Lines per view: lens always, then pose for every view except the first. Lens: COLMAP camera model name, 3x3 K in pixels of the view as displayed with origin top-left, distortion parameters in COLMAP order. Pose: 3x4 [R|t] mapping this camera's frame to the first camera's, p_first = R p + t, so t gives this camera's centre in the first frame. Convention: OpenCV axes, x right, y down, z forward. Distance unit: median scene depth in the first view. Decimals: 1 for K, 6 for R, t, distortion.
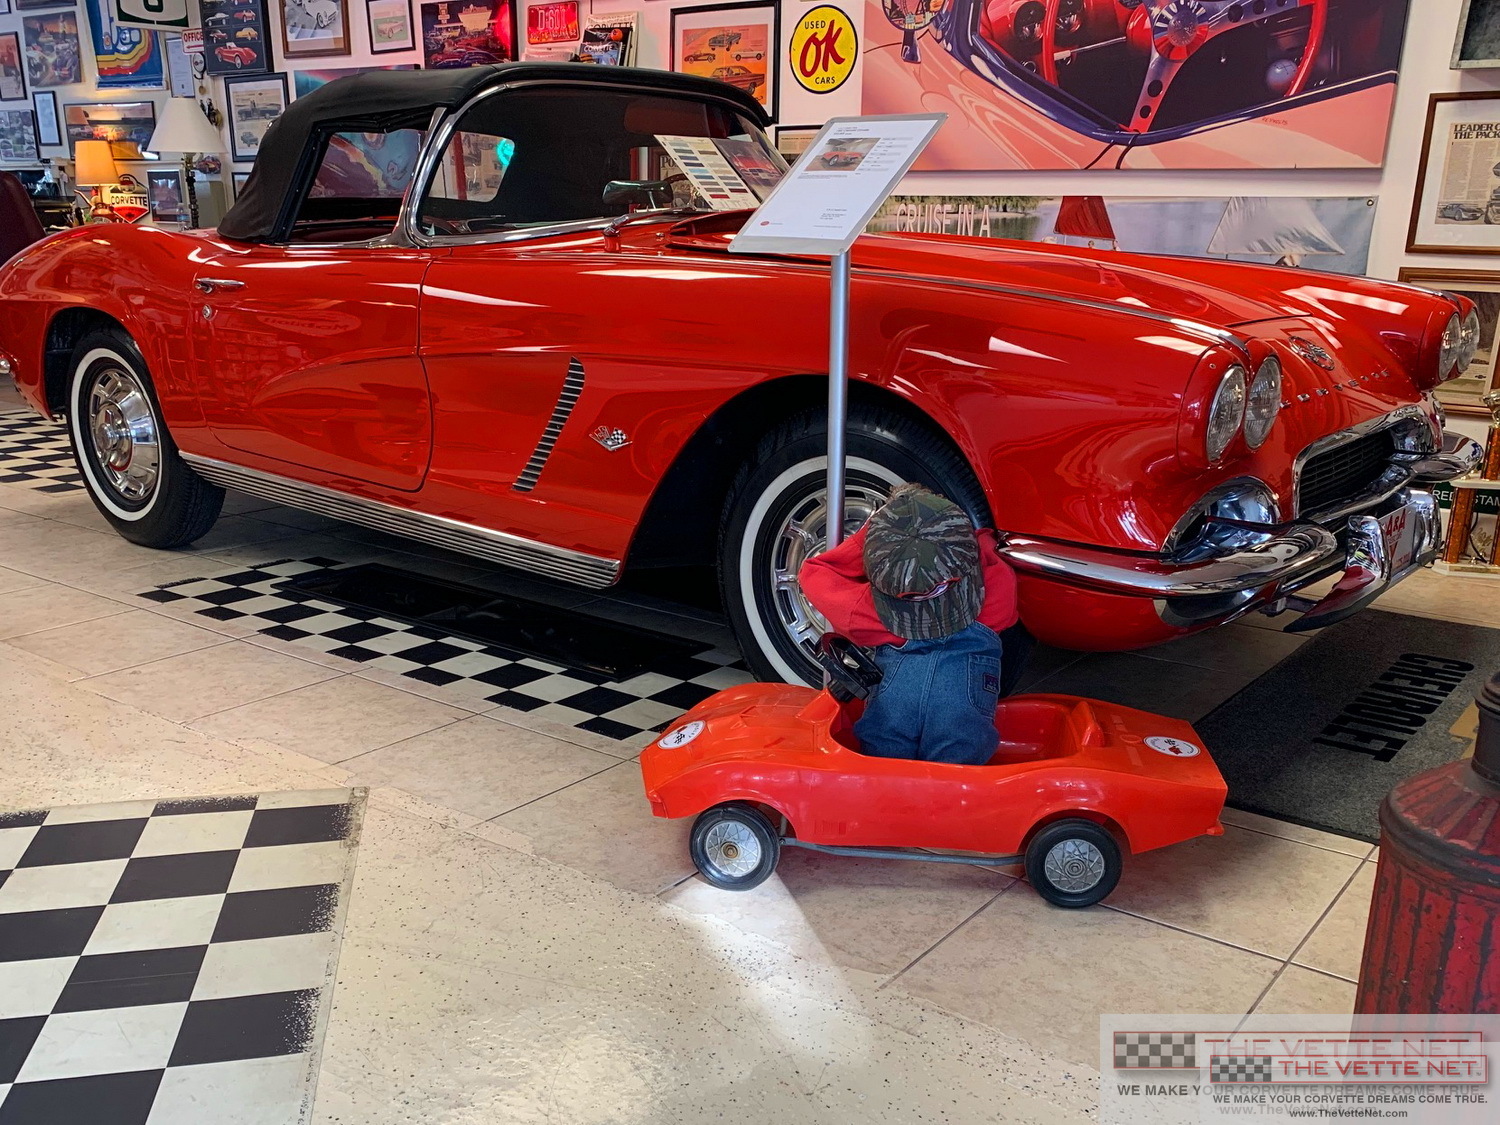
lens RADIAL K [[1142.8, 0, 750.5], [0, 1142.8, 562.3], [0, 0, 1]] dist [0.000691, 0.000693]
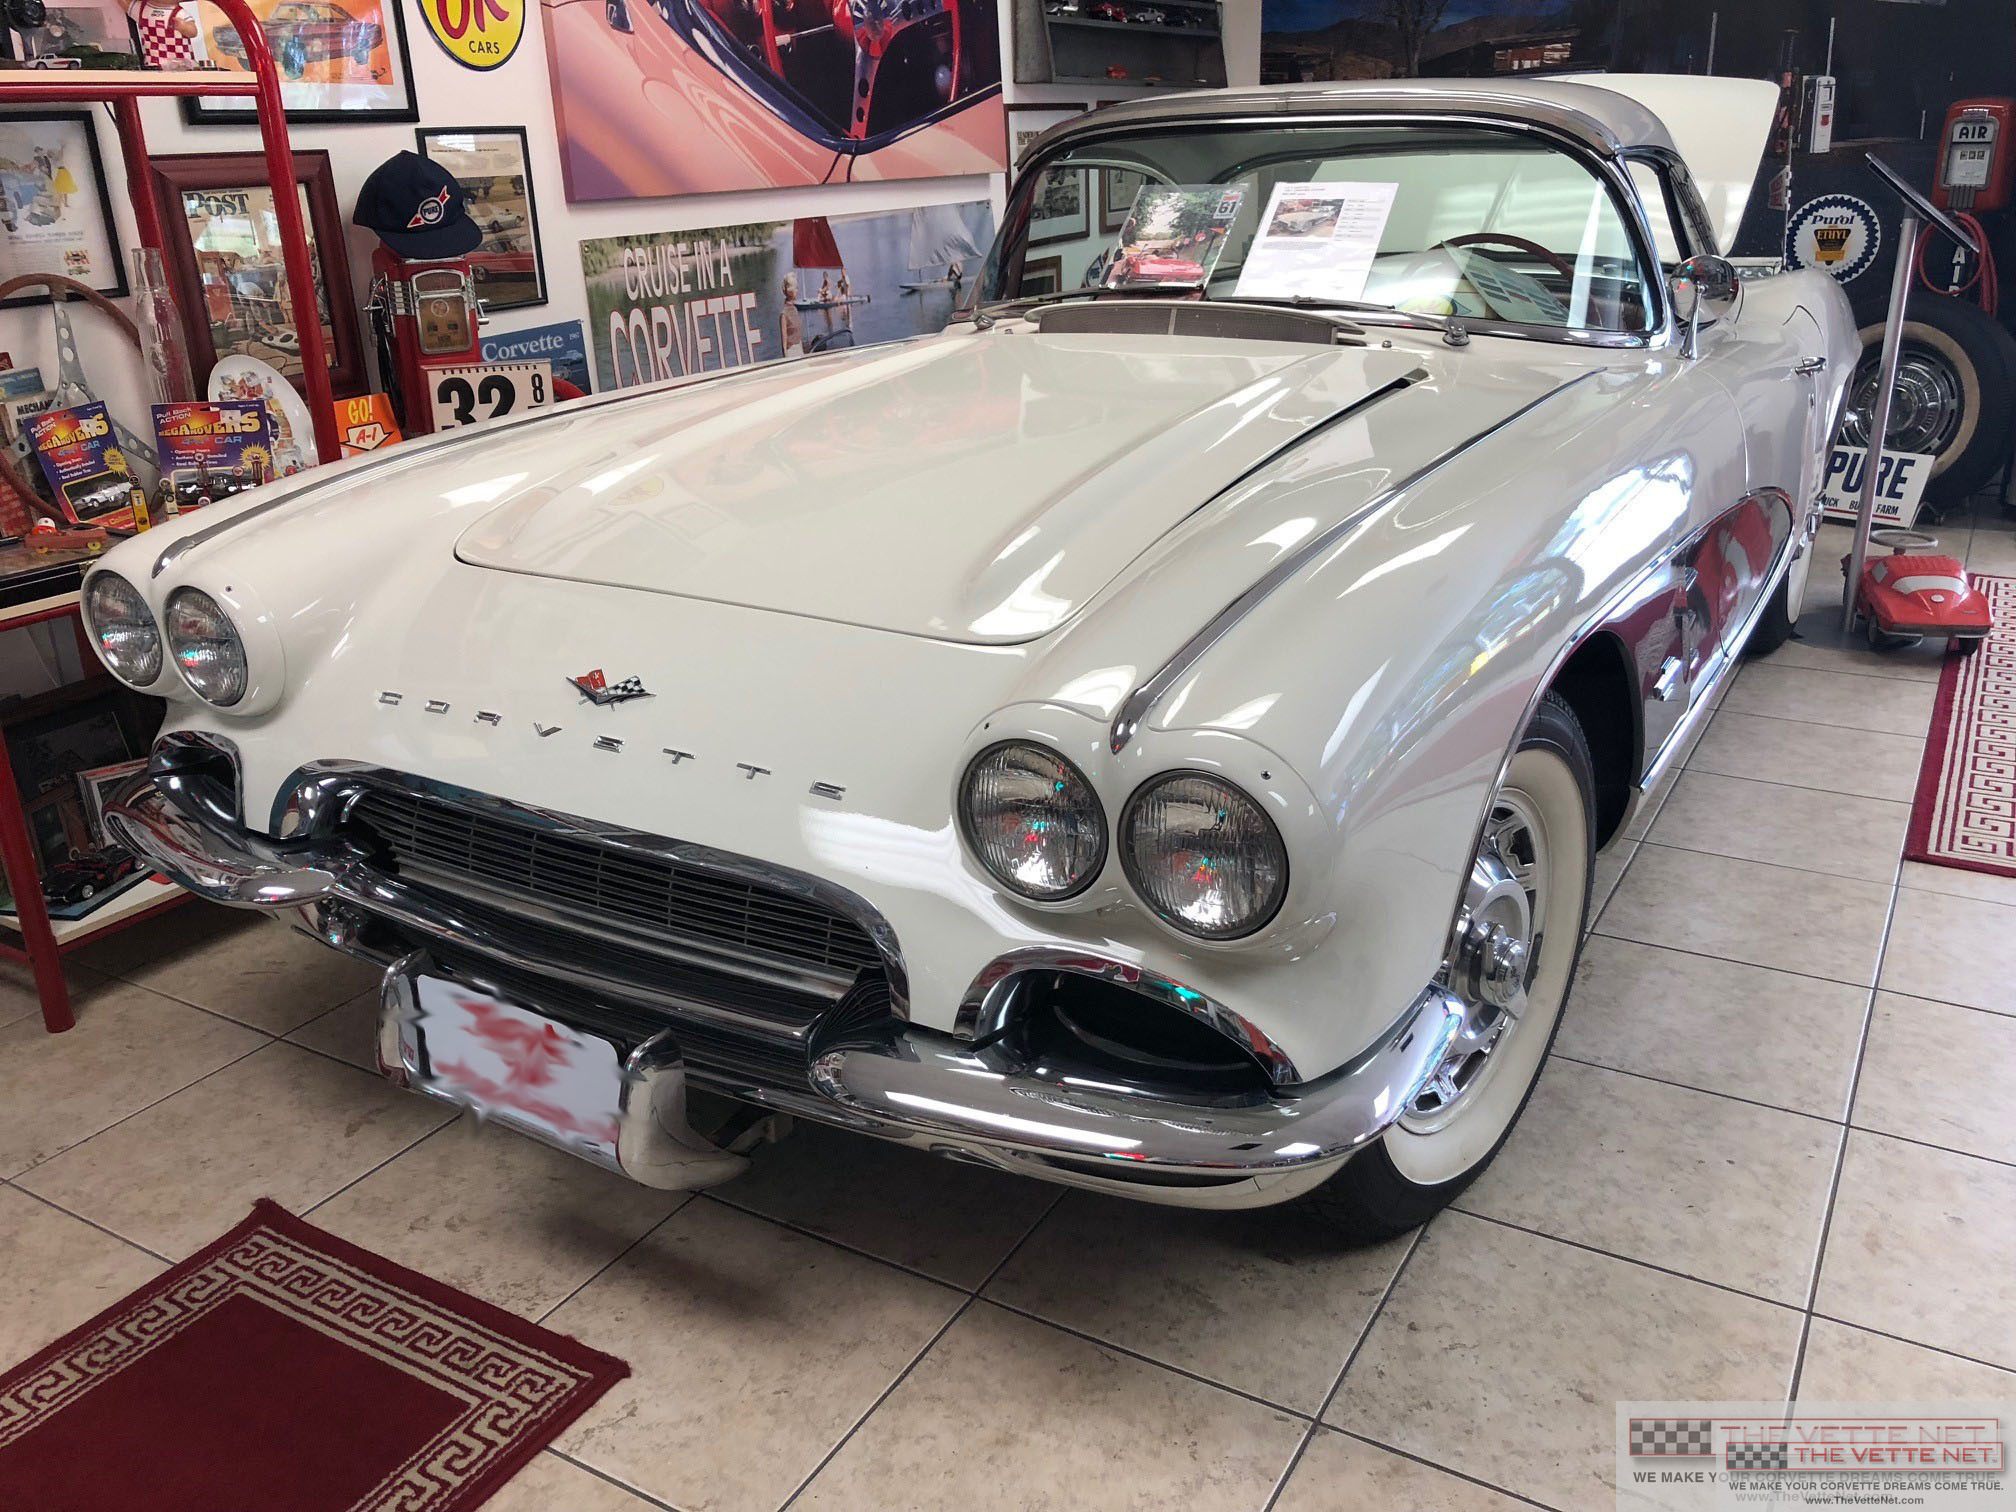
lens RADIAL K [[1658.3, 0, 1009.7], [0, 1658.3, 754.0], [0, 0, 1]] dist [-0.002164, -0.002802]
pose [[-0.028922, -0.360212, 0.932422, -0.914992], [0.333719, 0.875811, 0.348693, -0.343042], [-0.942229, 0.321252, 0.094879, 0.861875]]
